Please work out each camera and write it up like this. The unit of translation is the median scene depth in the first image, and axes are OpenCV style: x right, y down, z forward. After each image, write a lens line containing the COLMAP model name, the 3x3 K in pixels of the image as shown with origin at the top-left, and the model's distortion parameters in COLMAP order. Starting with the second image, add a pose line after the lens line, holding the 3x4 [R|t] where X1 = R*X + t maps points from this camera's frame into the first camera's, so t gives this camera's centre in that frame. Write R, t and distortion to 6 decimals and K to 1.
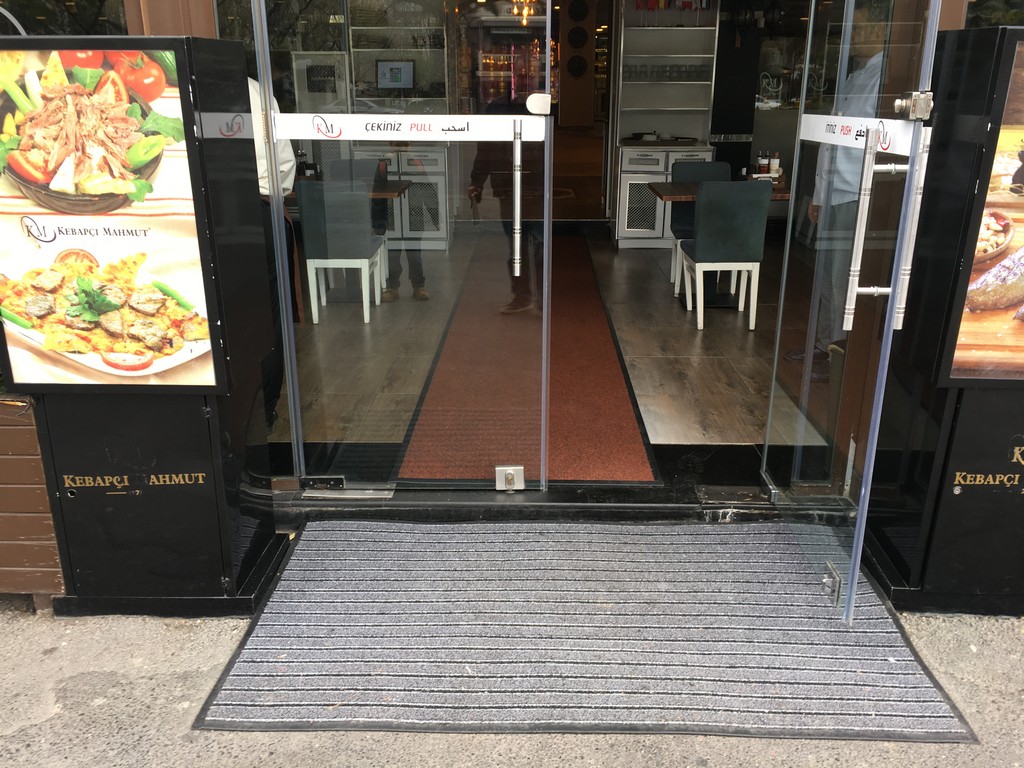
lens RADIAL K [[860.0, 0, 510.3], [0, 860.0, 384.1], [0, 0, 1]] dist [-0.002481, -0.001447]
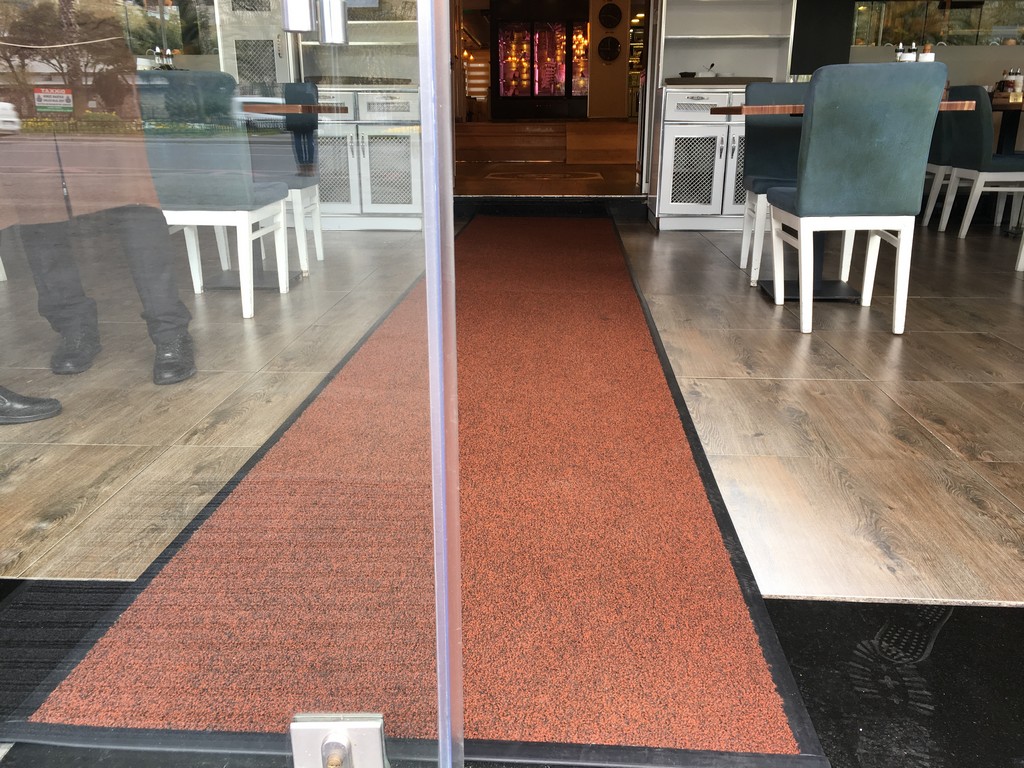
lens RADIAL K [[861.5, 0, 512.0], [0, 861.5, 384.0], [0, 0, 1]] dist [0.003129, -0.002340]
pose [[0.999330, 0.011311, -0.034799, 0.086230], [-0.012264, 0.999552, -0.027308, -0.020894], [0.034474, 0.027716, 0.999021, 0.830943]]
